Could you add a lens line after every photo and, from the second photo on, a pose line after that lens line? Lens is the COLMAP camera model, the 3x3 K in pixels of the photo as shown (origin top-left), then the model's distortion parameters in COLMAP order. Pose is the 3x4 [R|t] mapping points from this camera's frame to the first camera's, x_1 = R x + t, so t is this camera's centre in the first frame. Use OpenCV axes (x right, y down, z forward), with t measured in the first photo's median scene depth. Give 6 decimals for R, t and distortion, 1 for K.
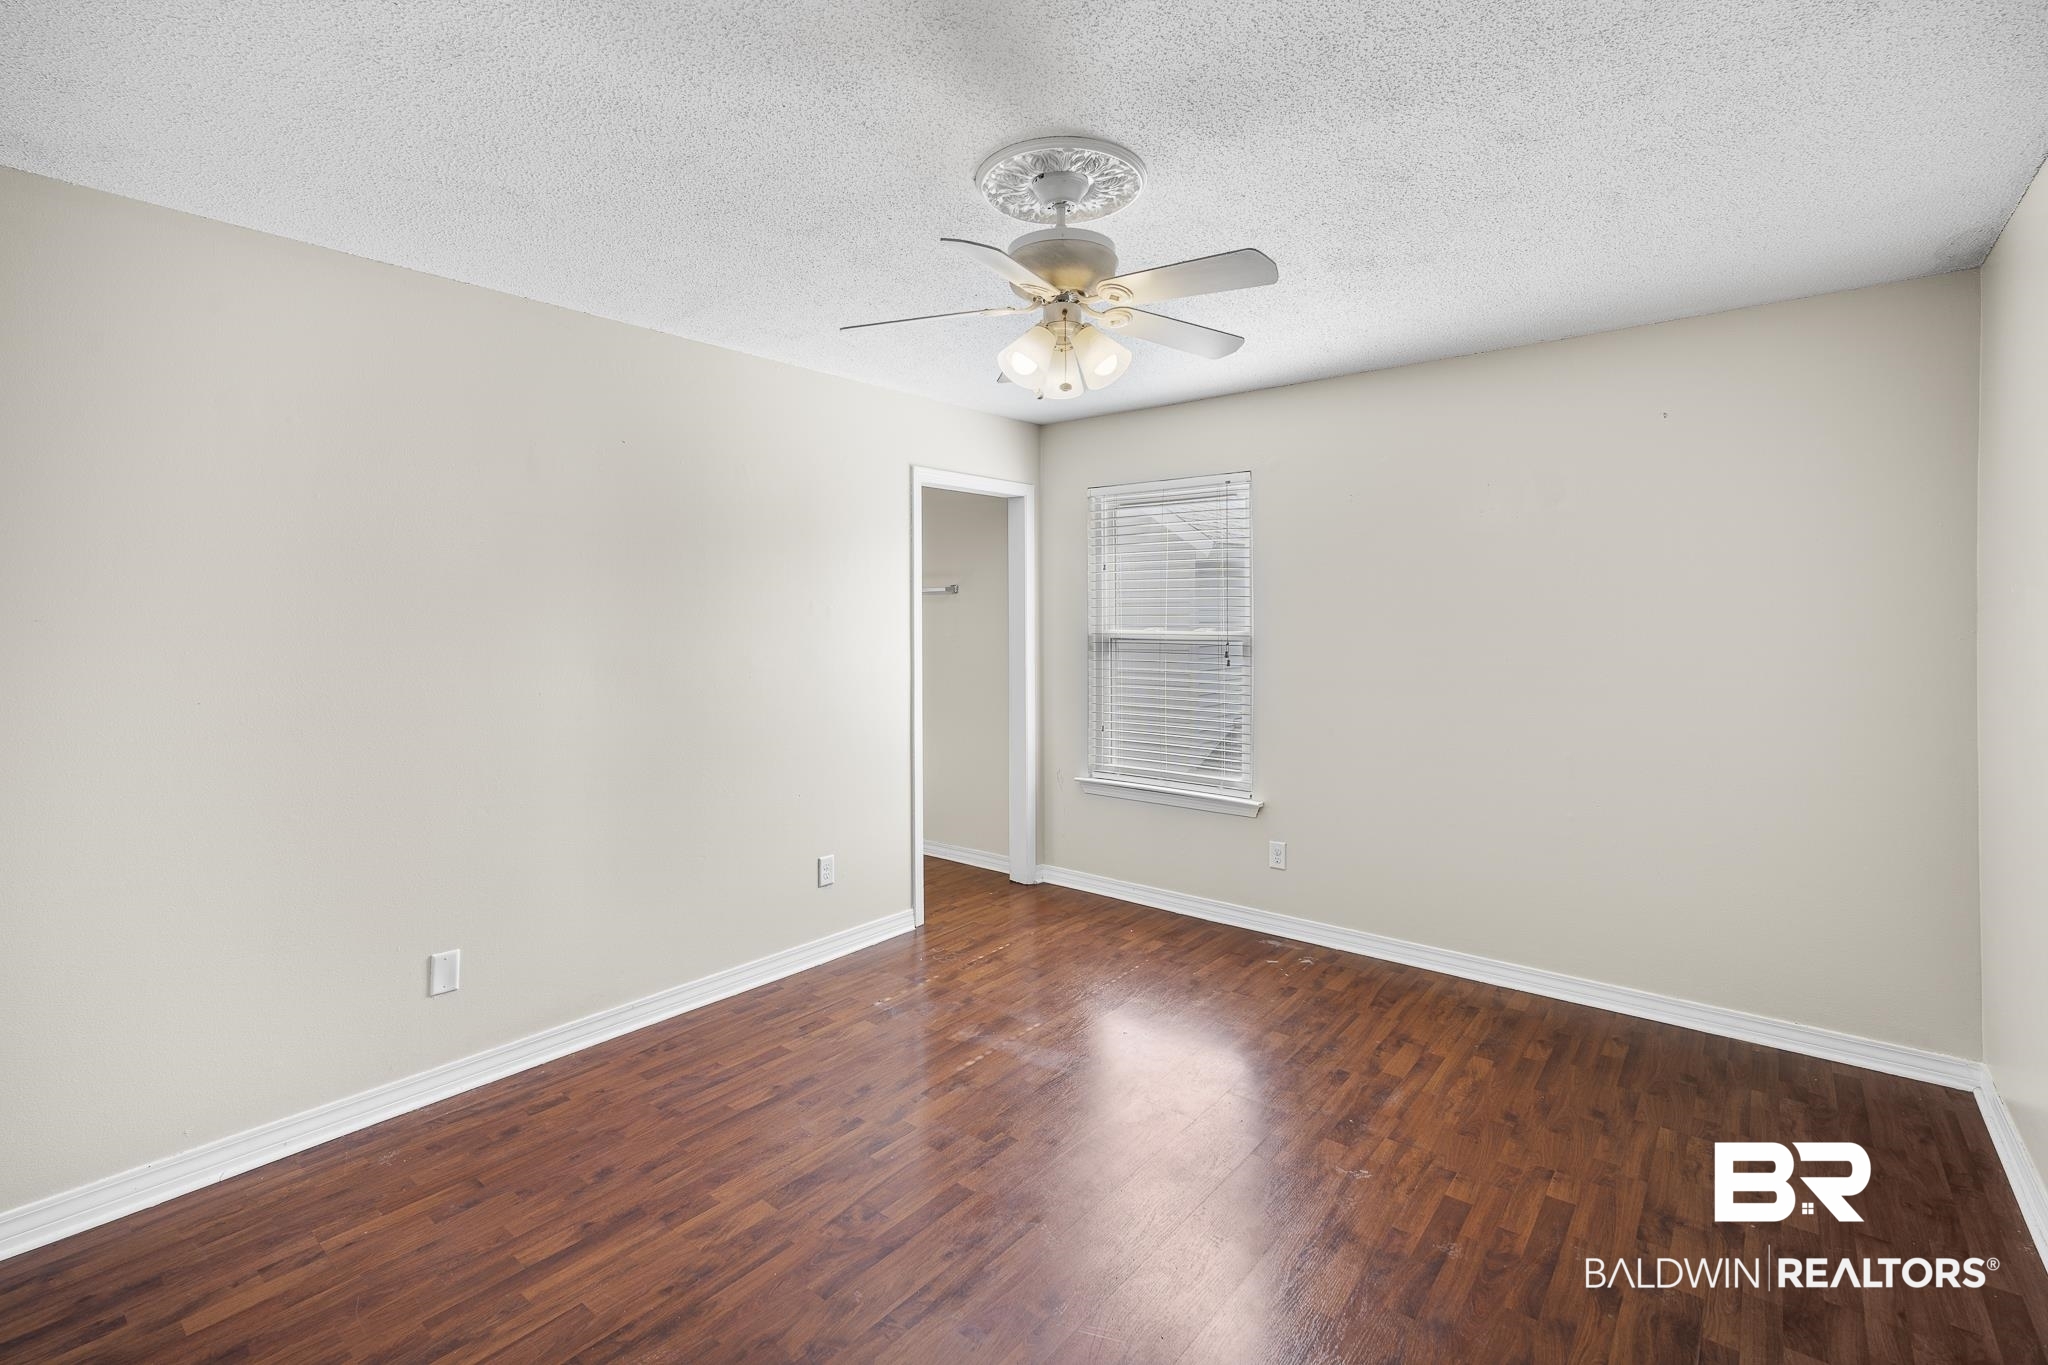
lens RADIAL K [[914.3, 0, 1025.8], [0, 914.3, 645.5], [0, 0, 1]] dist [-0.004412, -0.000066]
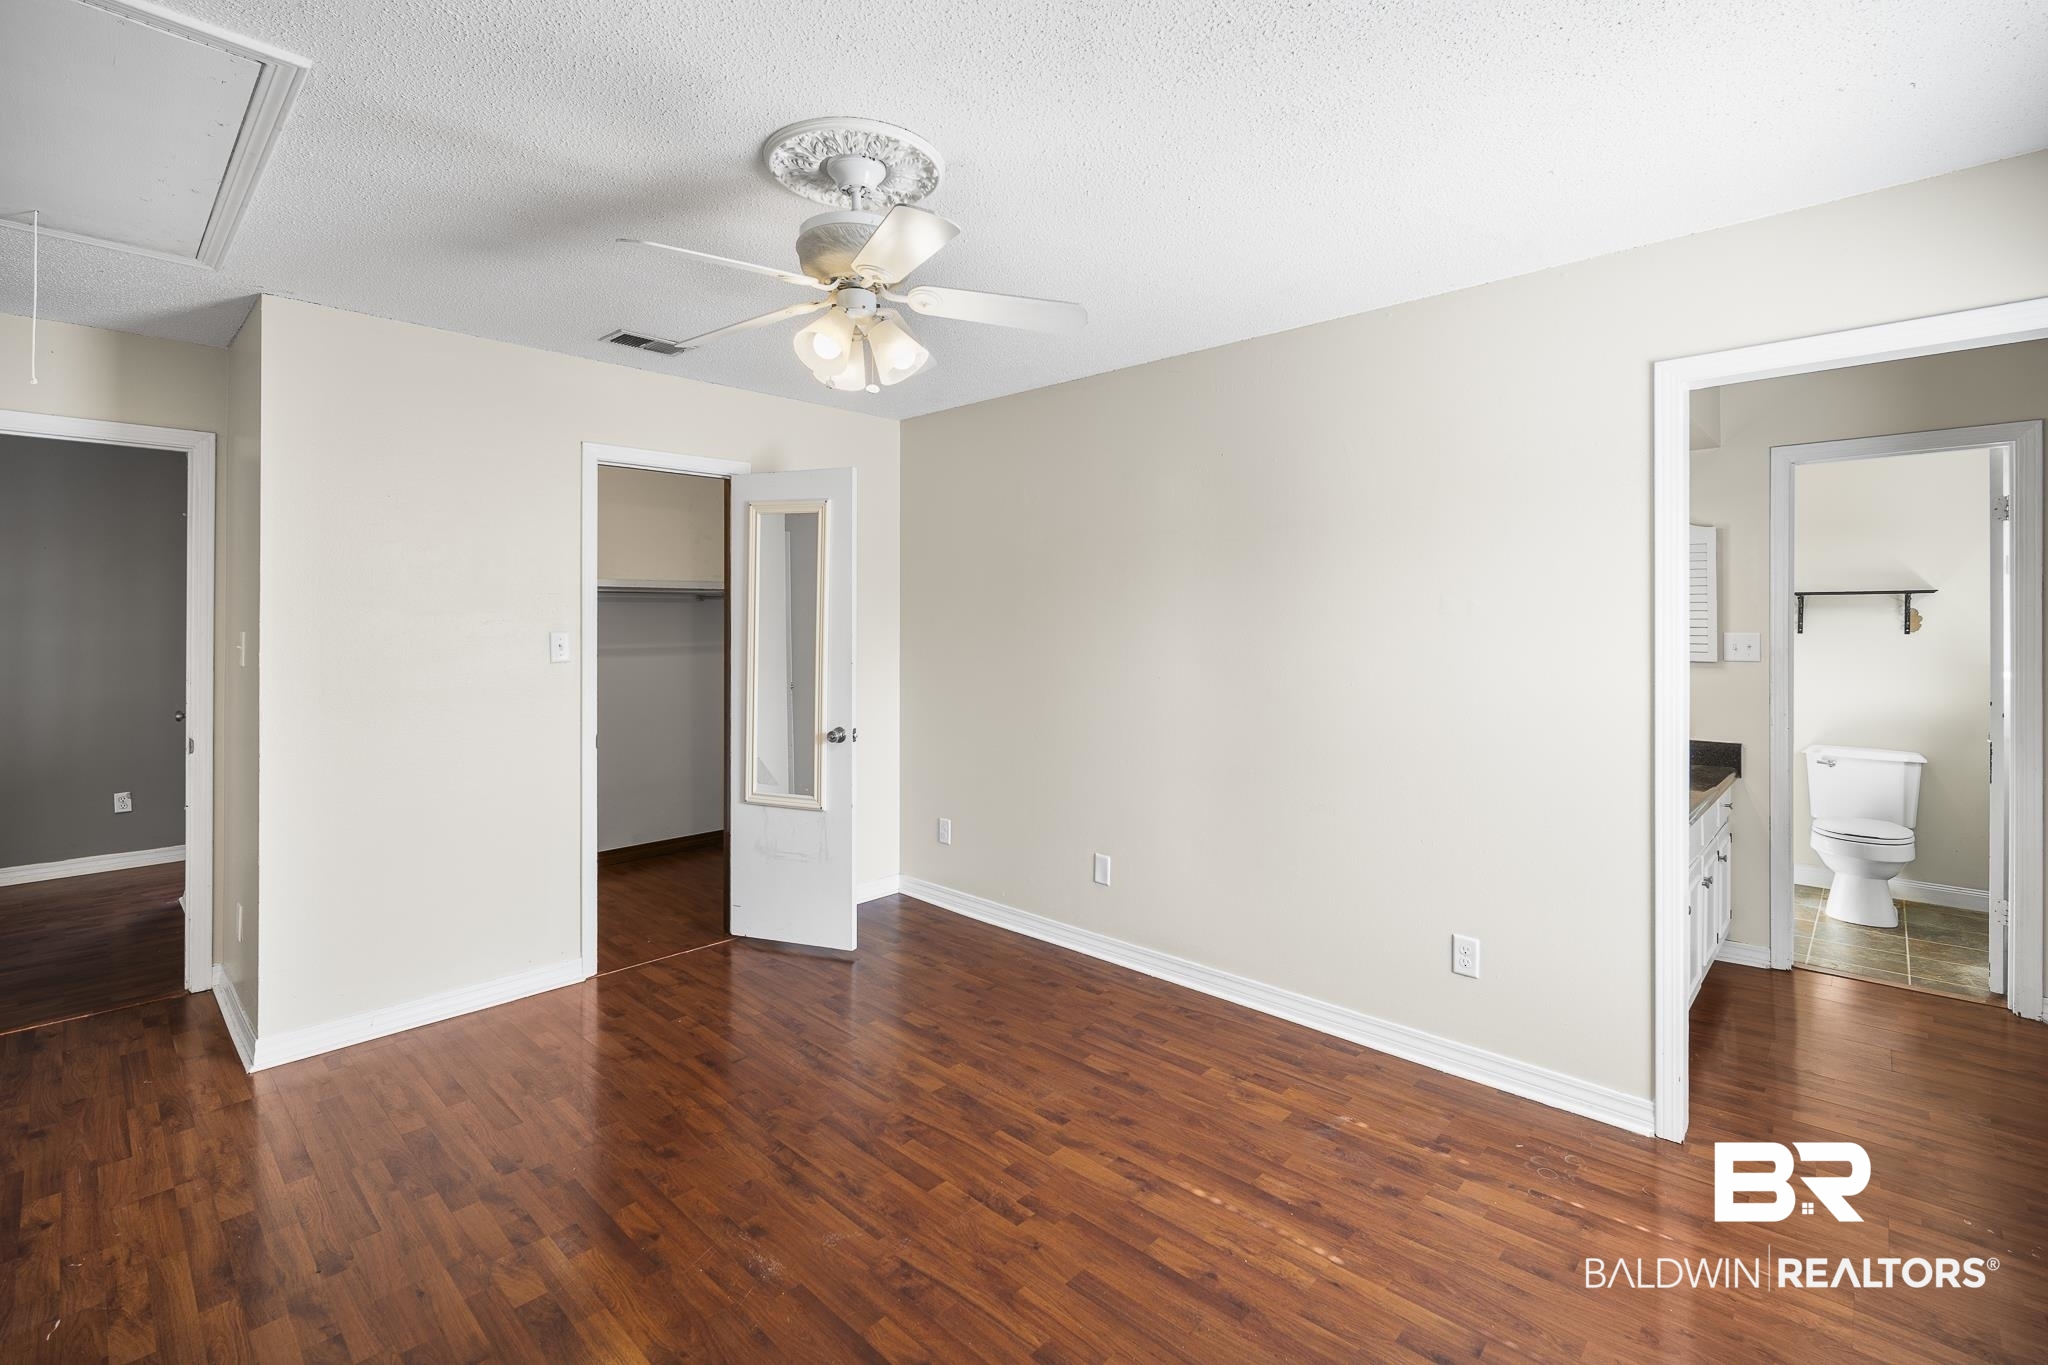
lens RADIAL K [[929.7, 0, 1016.0], [0, 929.7, 608.0], [0, 0, 1]] dist [-0.003963, -0.000445]
pose [[-0.079979, -0.008059, -0.996764, 0.770883], [-0.028782, 0.999569, -0.005773, -0.026295], [0.996381, 0.028228, -0.080176, 0.942907]]
